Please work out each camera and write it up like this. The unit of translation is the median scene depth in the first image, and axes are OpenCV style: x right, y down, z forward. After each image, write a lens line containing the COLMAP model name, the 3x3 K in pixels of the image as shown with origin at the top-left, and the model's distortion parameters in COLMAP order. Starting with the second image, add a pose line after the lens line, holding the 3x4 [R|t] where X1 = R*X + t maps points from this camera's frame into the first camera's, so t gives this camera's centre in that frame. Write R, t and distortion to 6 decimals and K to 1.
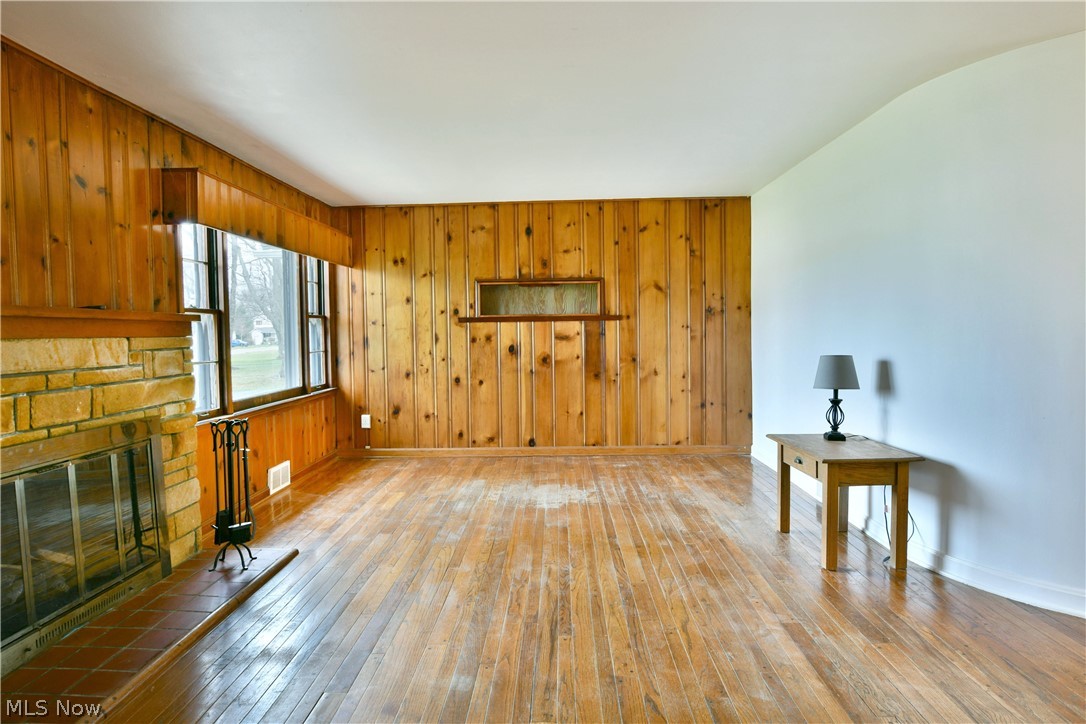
lens RADIAL K [[699.6, 0, 524.7], [0, 699.6, 364.3], [0, 0, 1]] dist [-0.021753, -0.005991]
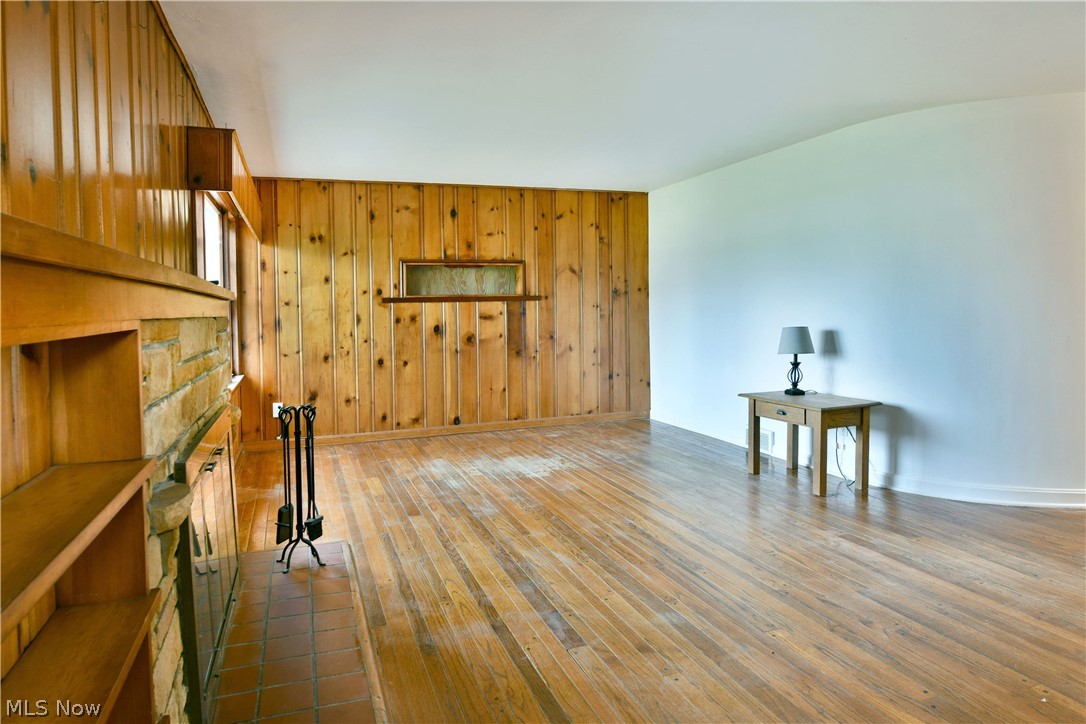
lens RADIAL K [[697.2, 0, 545.6], [0, 697.2, 337.4], [0, 0, 1]] dist [-0.021281, -0.000995]
pose [[0.922089, -0.020530, 0.386432, -0.267458], [0.025896, 0.999627, -0.008686, 0.002973], [-0.386110, 0.018016, 0.922277, 0.013136]]
